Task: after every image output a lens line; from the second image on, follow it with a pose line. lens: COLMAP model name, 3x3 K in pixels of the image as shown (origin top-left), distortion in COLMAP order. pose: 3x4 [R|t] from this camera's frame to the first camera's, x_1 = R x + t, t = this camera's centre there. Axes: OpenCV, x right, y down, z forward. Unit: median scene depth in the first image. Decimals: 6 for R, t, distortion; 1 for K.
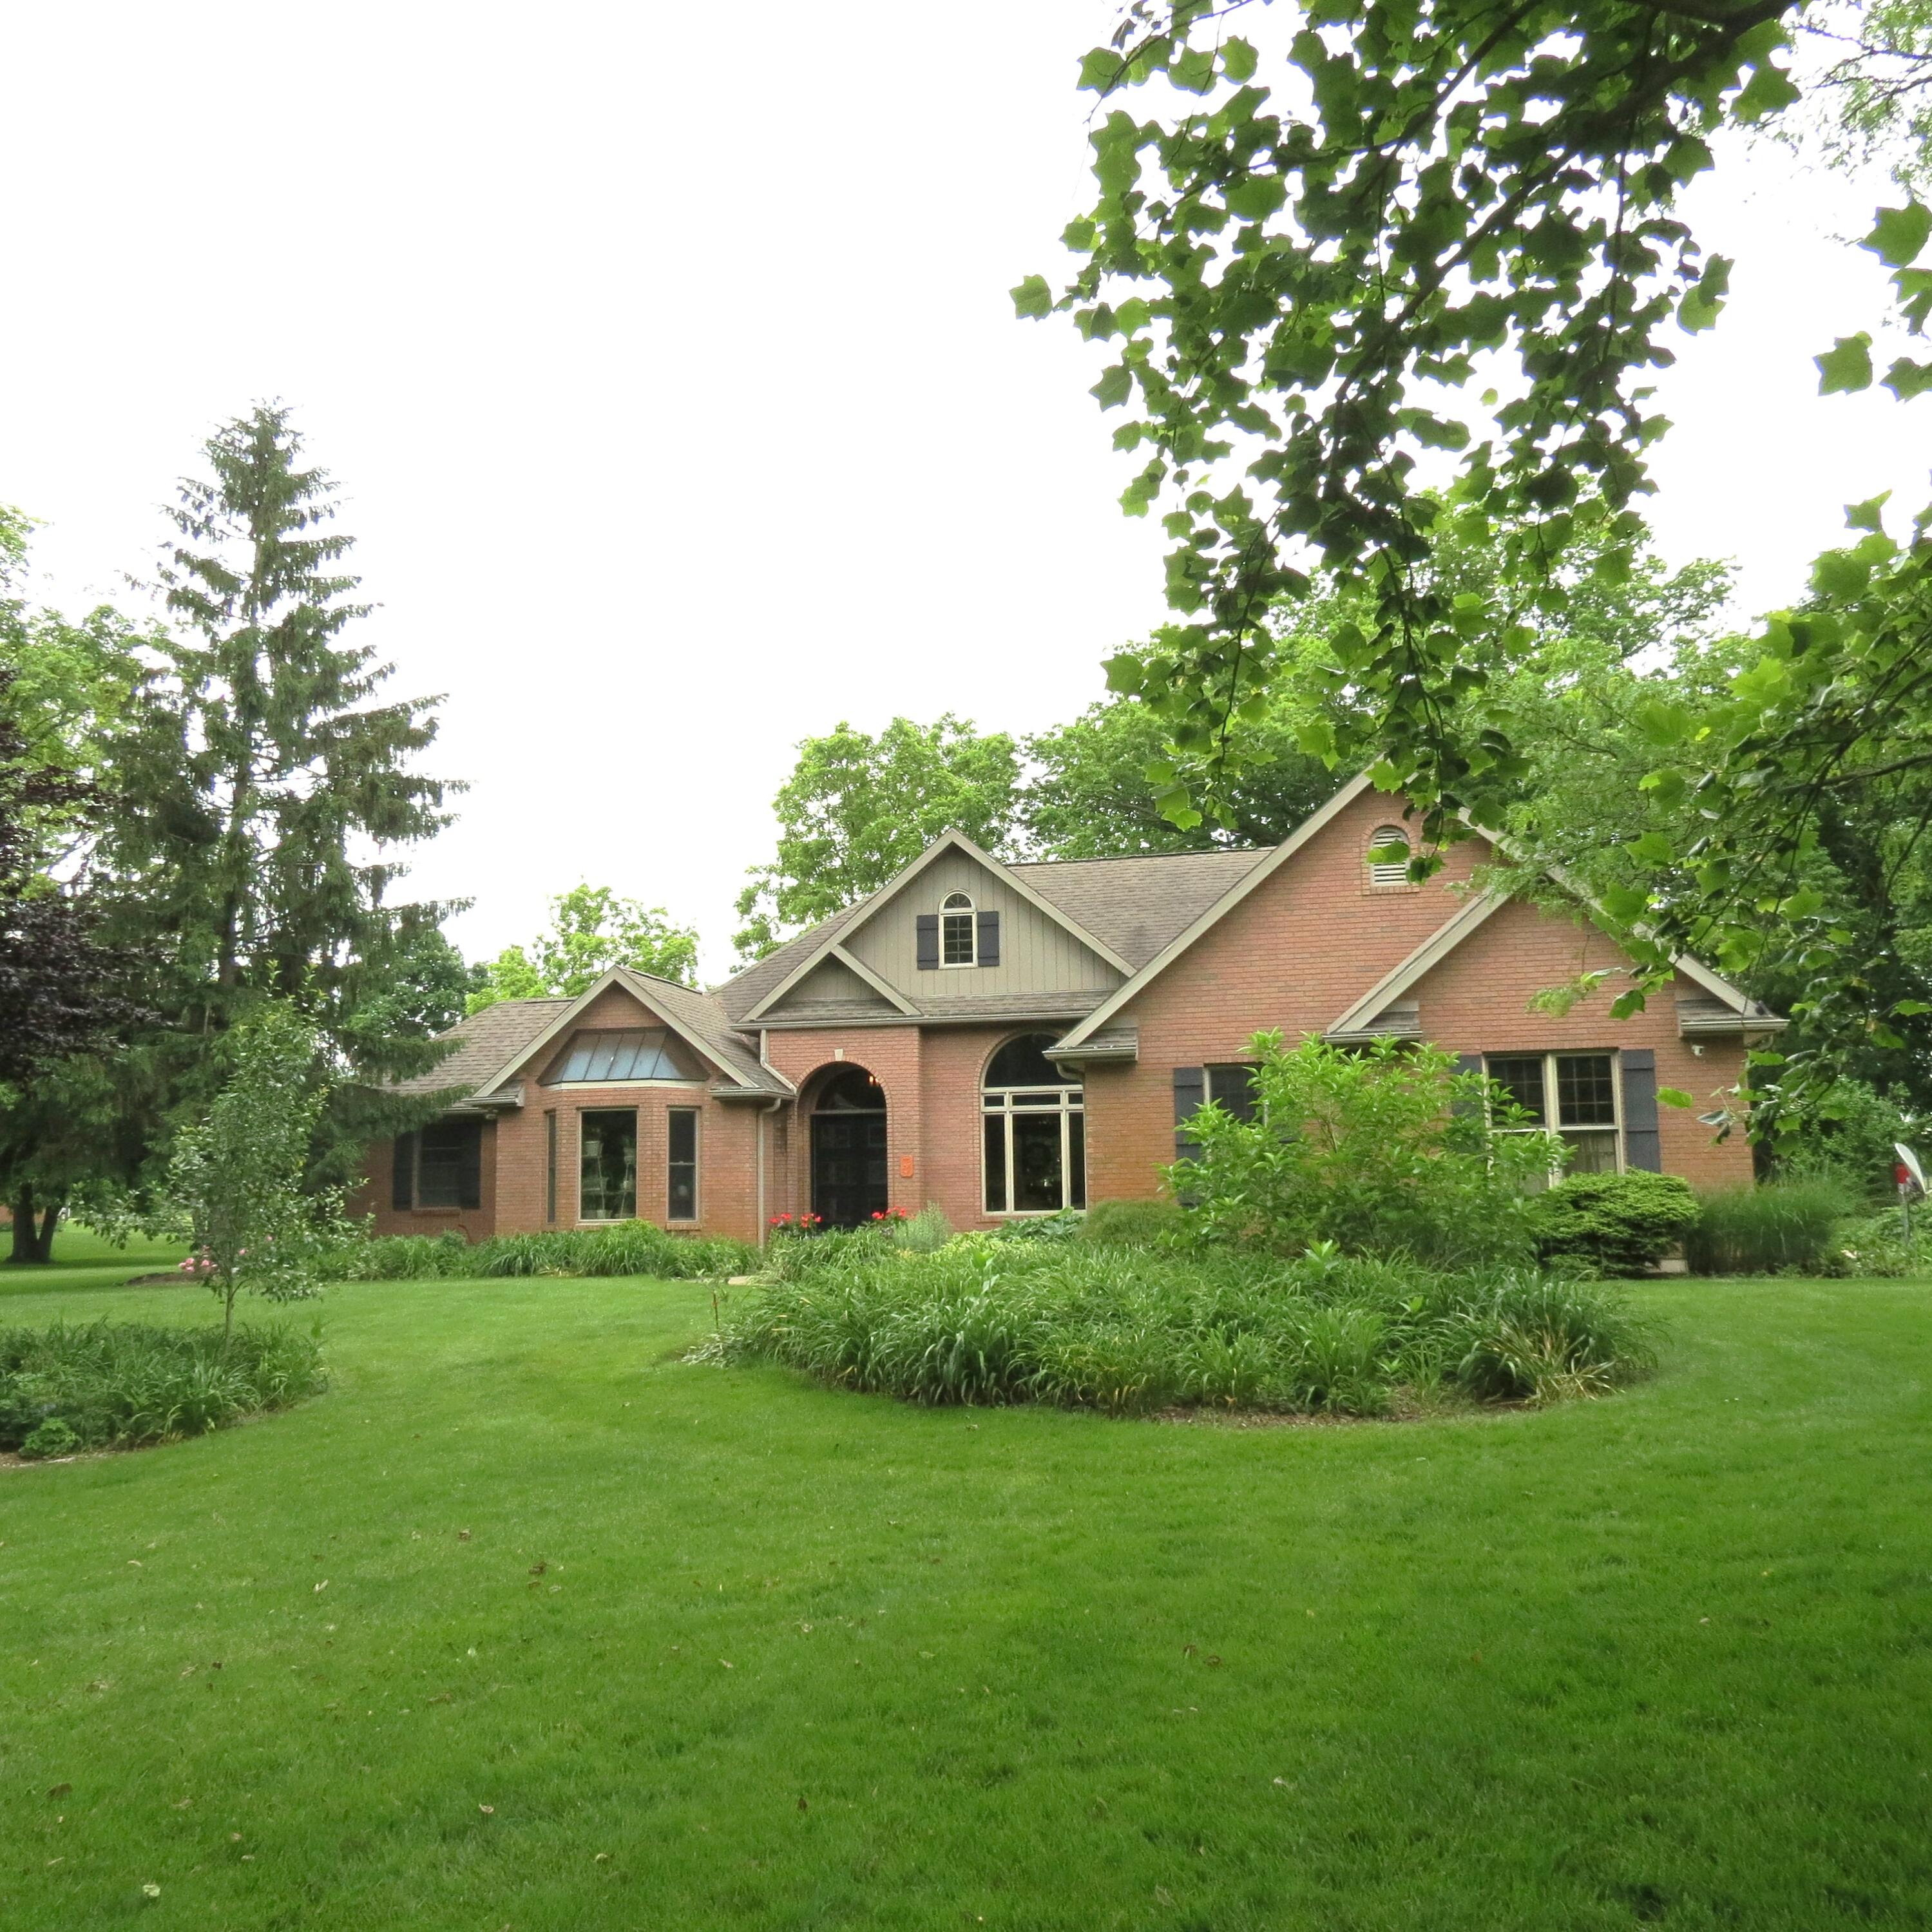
lens RADIAL K [[1798.0, 0, 958.8], [0, 1798.0, 1017.4], [0, 0, 1]] dist [-0.034985, 0.017251]
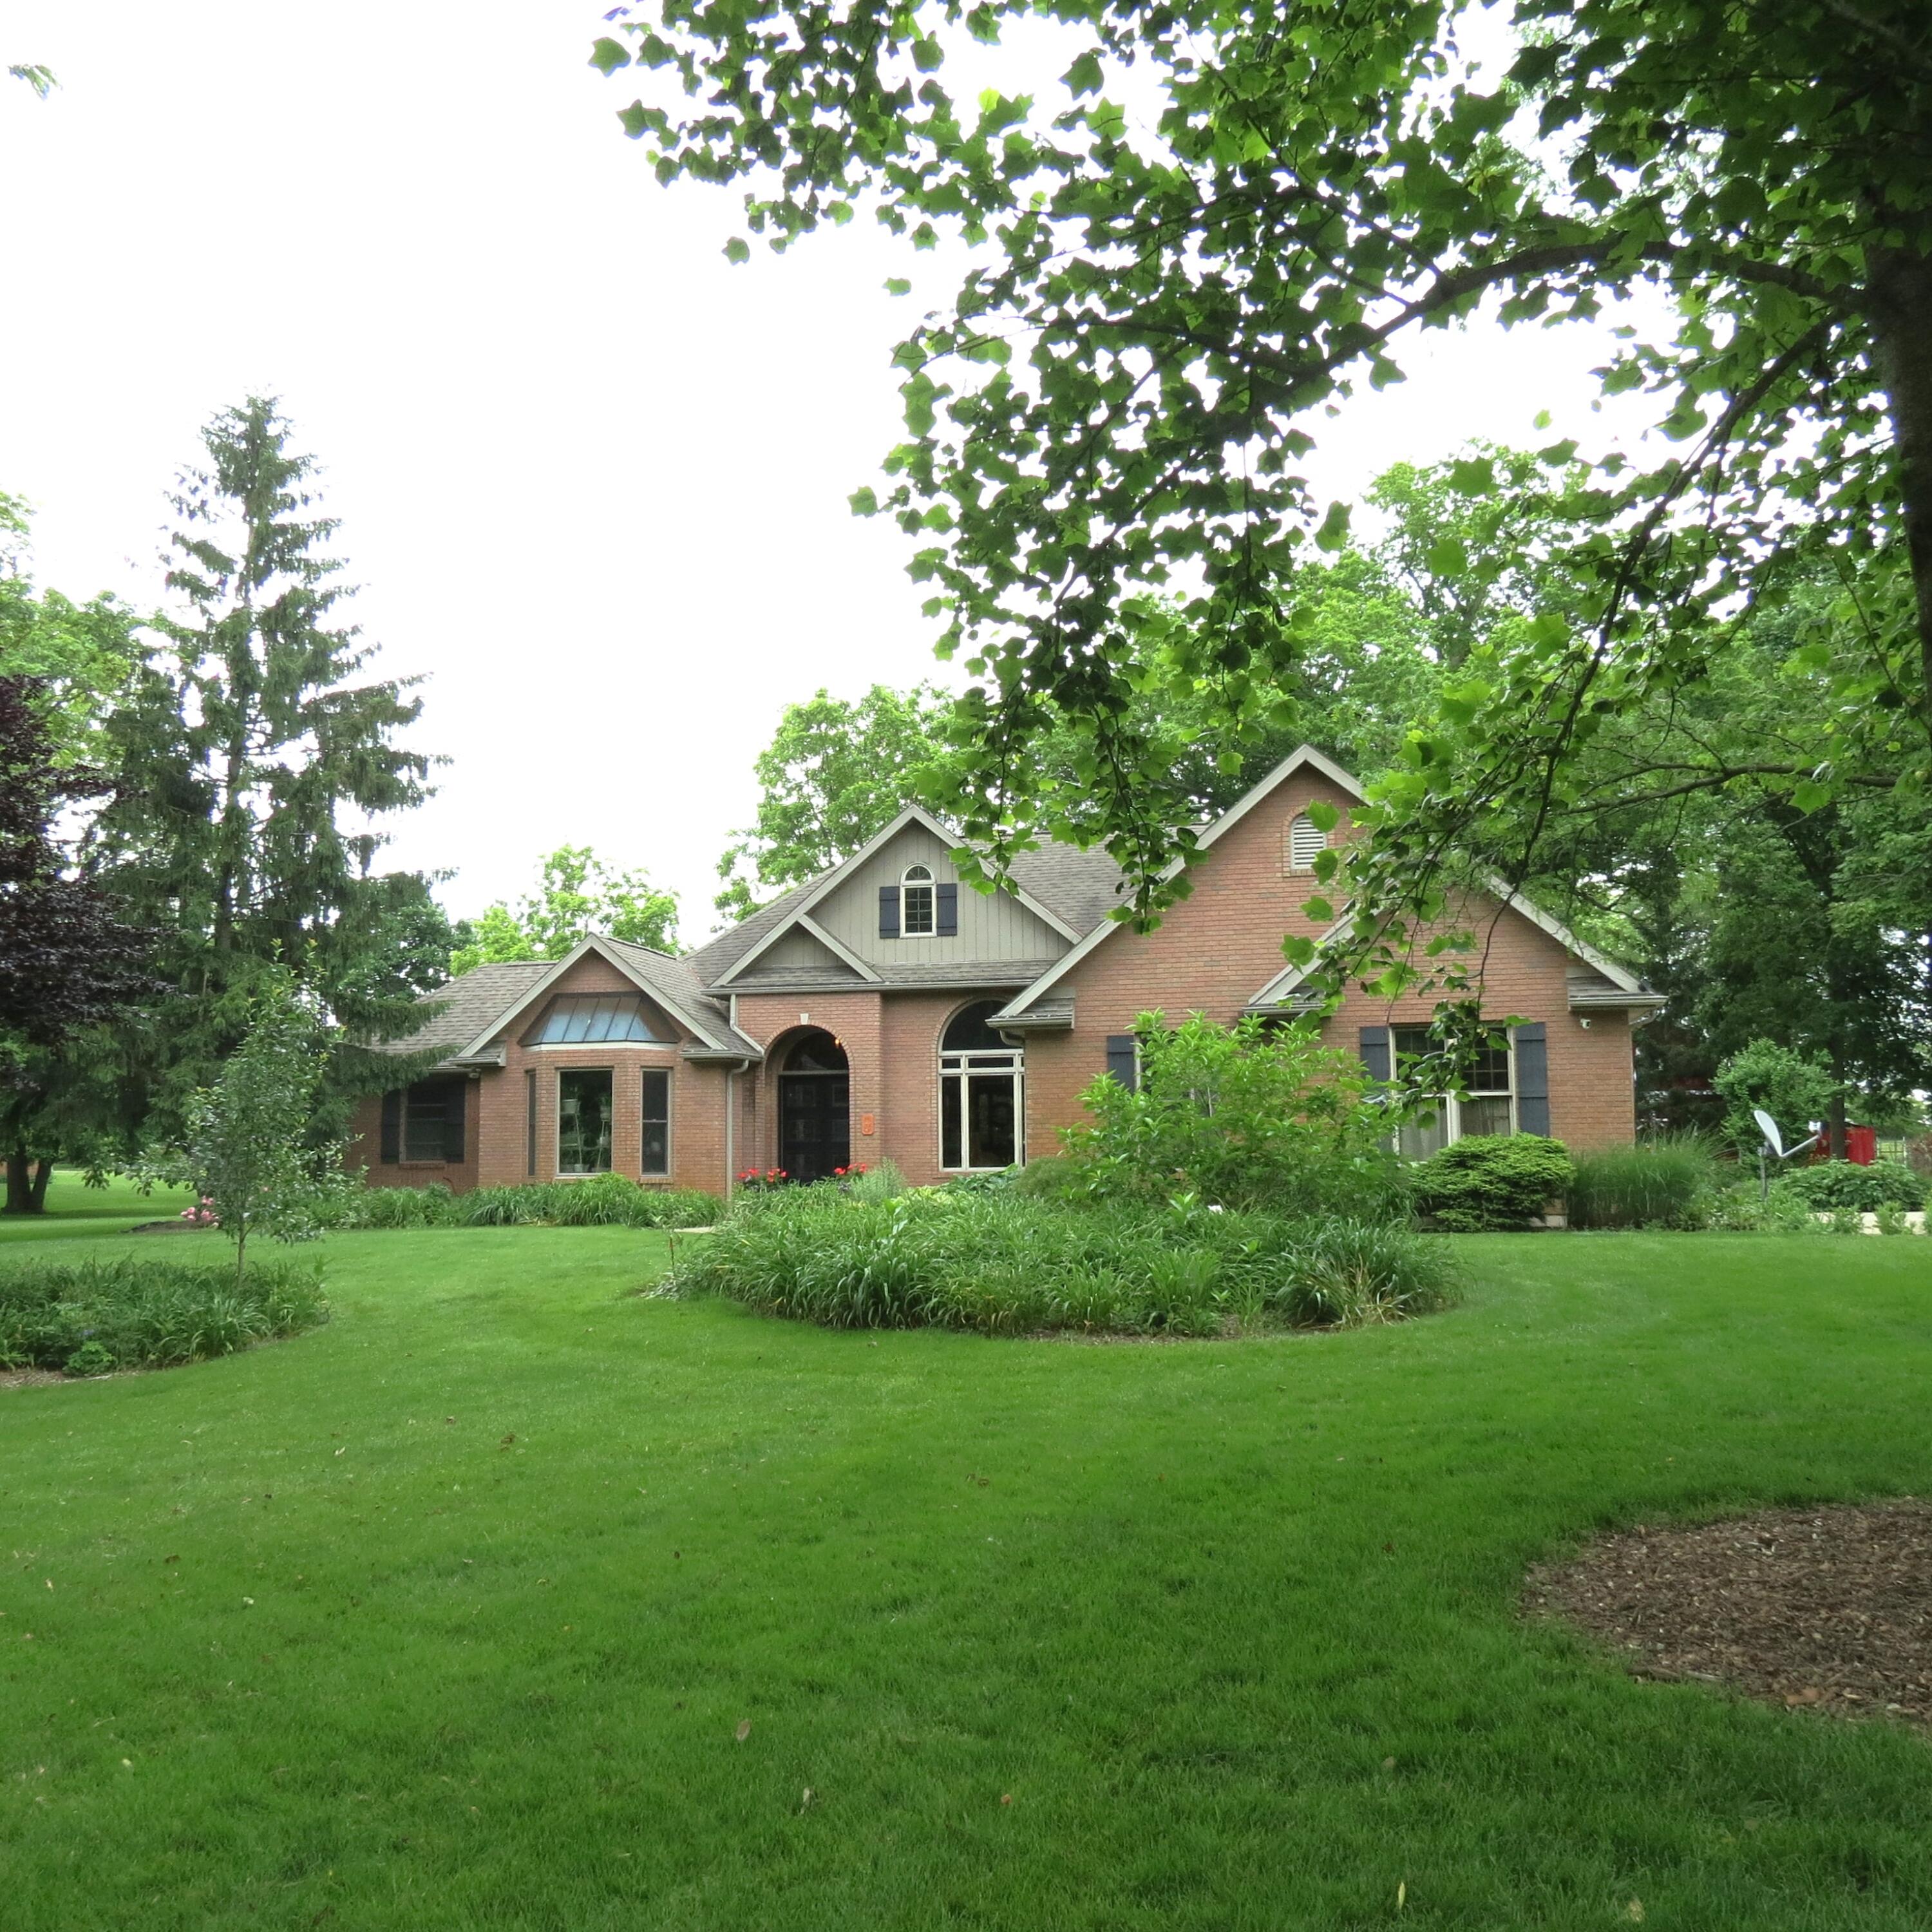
lens RADIAL K [[1798.0, 0, 958.8], [0, 1798.0, 1017.4], [0, 0, 1]] dist [-0.034985, 0.017251]
pose [[0.999946, 0.006073, 0.008383, 0.015657], [-0.006269, 0.999701, 0.023617, -0.005804], [-0.008237, -0.023669, 0.999686, -0.058324]]
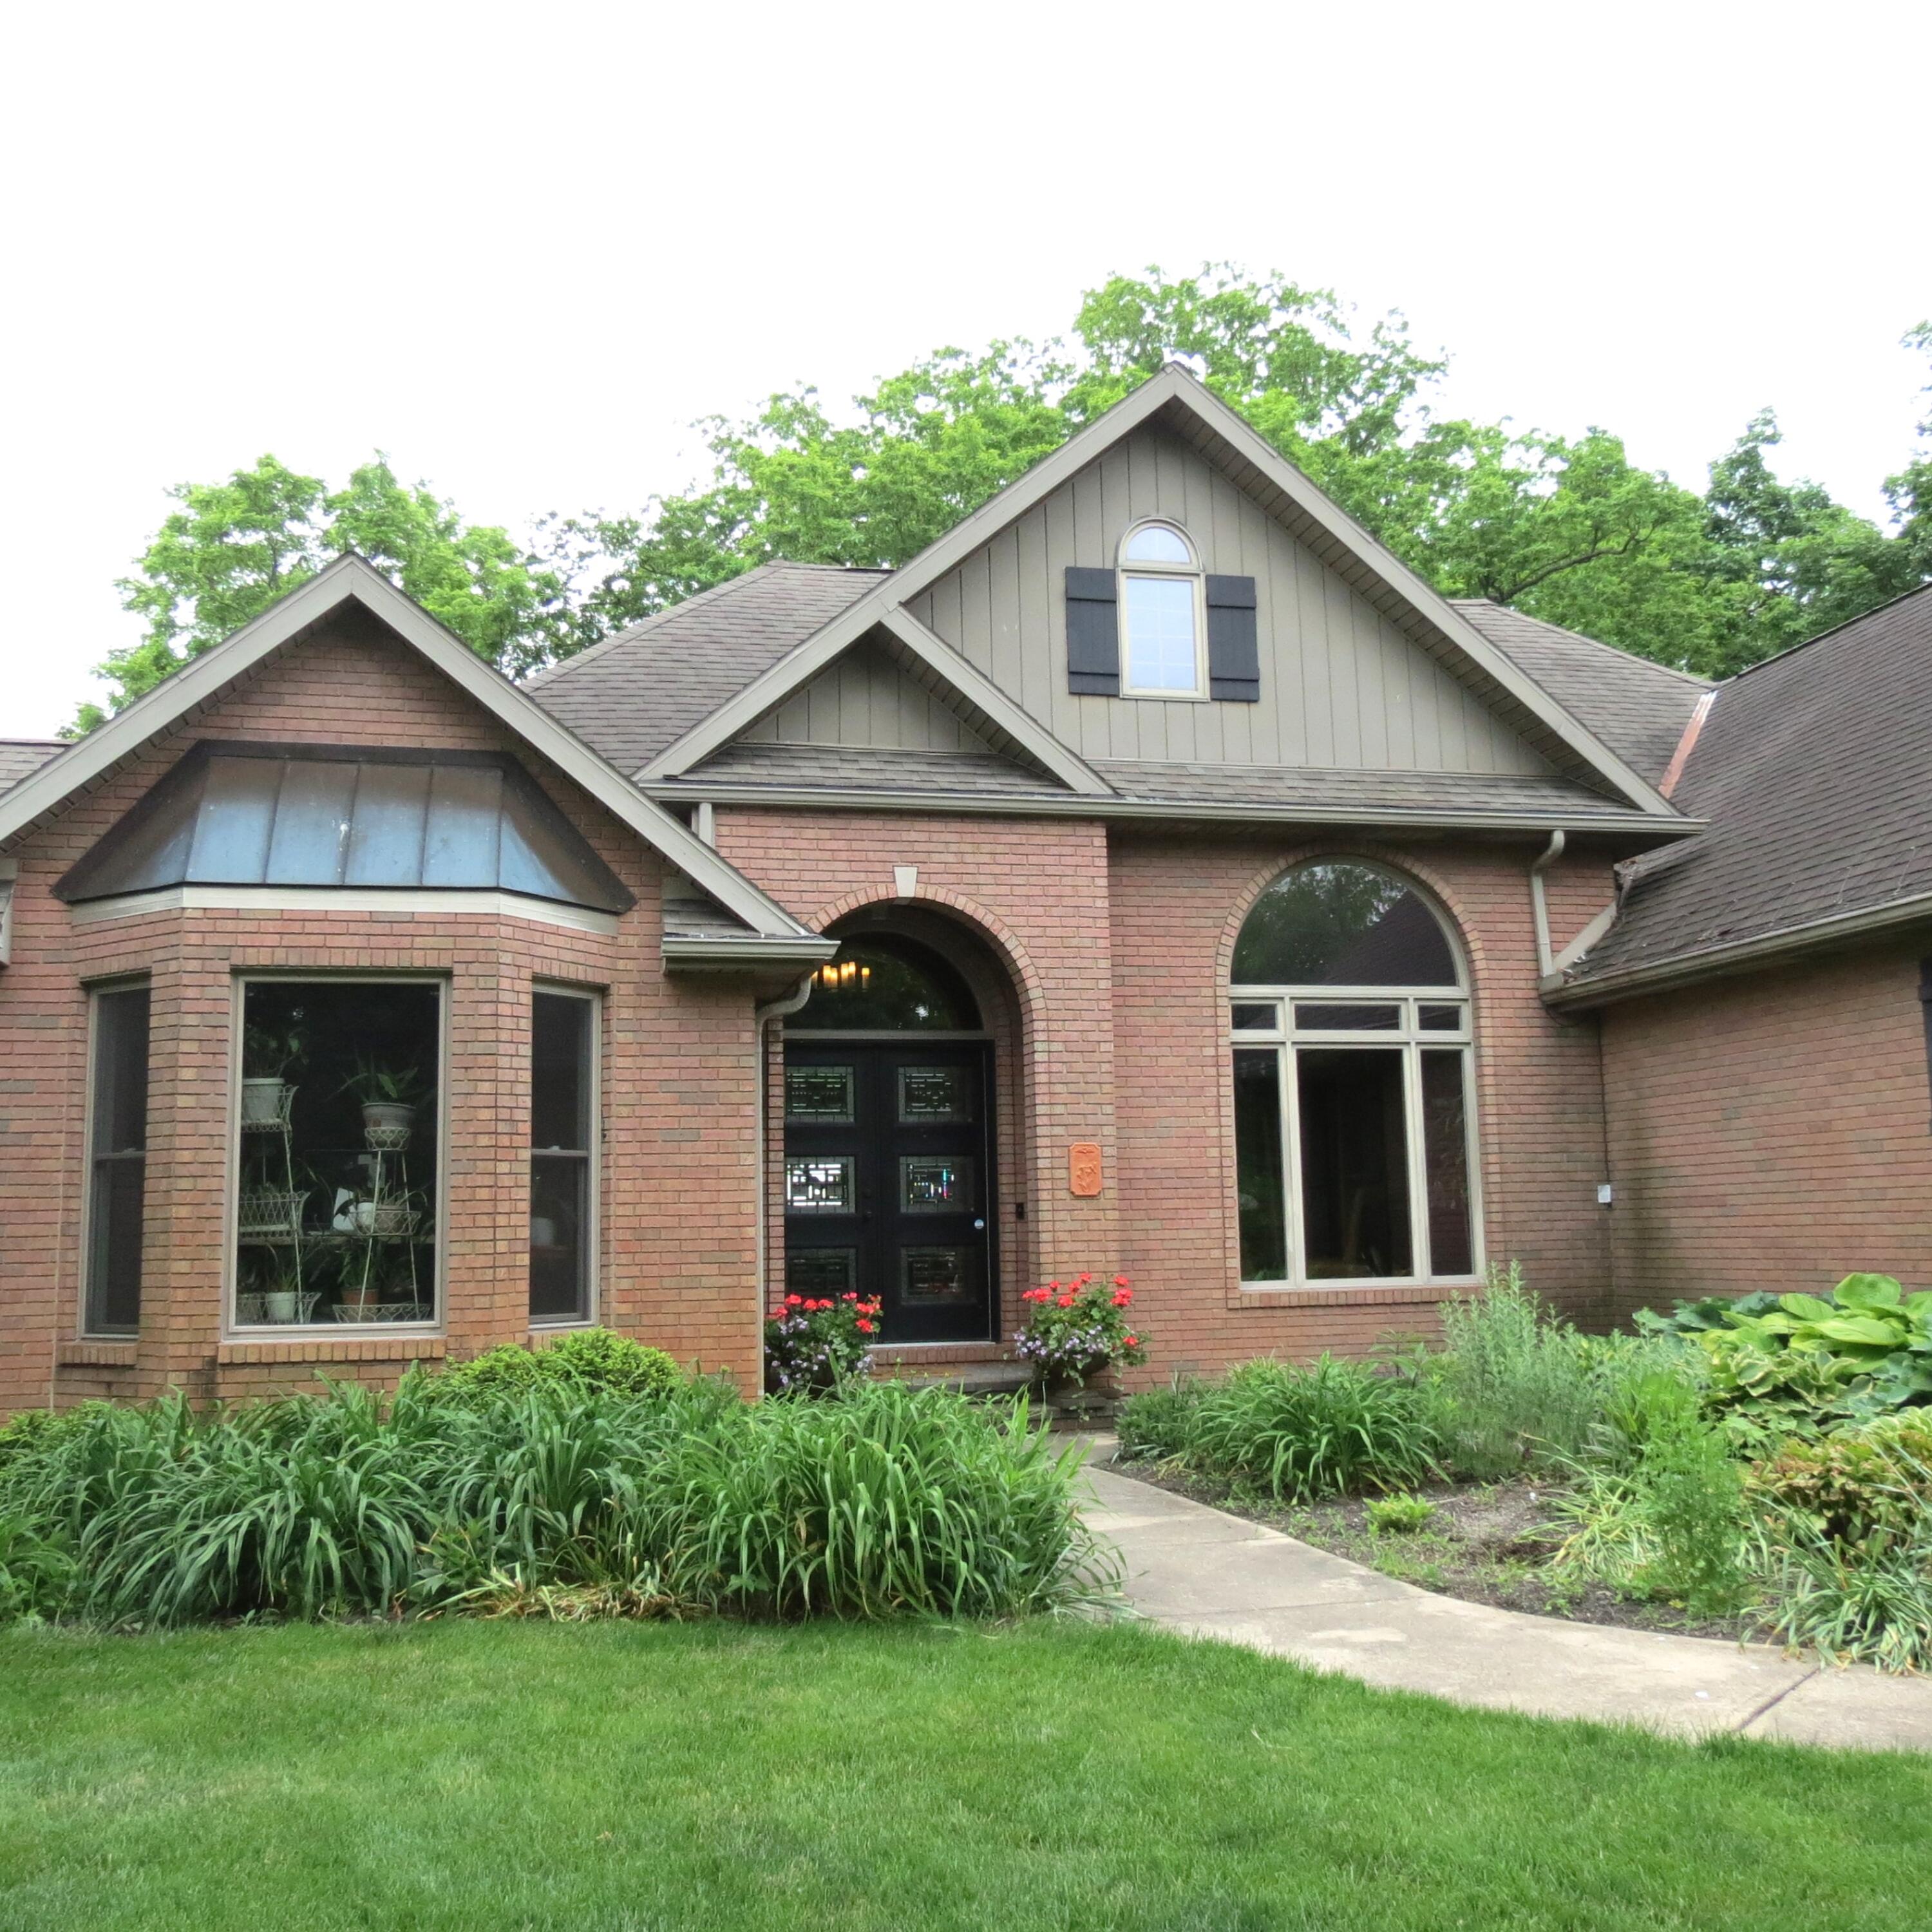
lens RADIAL K [[1928.2, 0, 965.8], [0, 1928.2, 996.8], [0, 0, 1]] dist [-0.016897, -0.000579]
pose [[0.904649, 0.050541, 0.423149, -0.239837], [-0.041436, 0.998670, -0.030697, 0.060468], [-0.424138, 0.010236, 0.905540, 0.641300]]
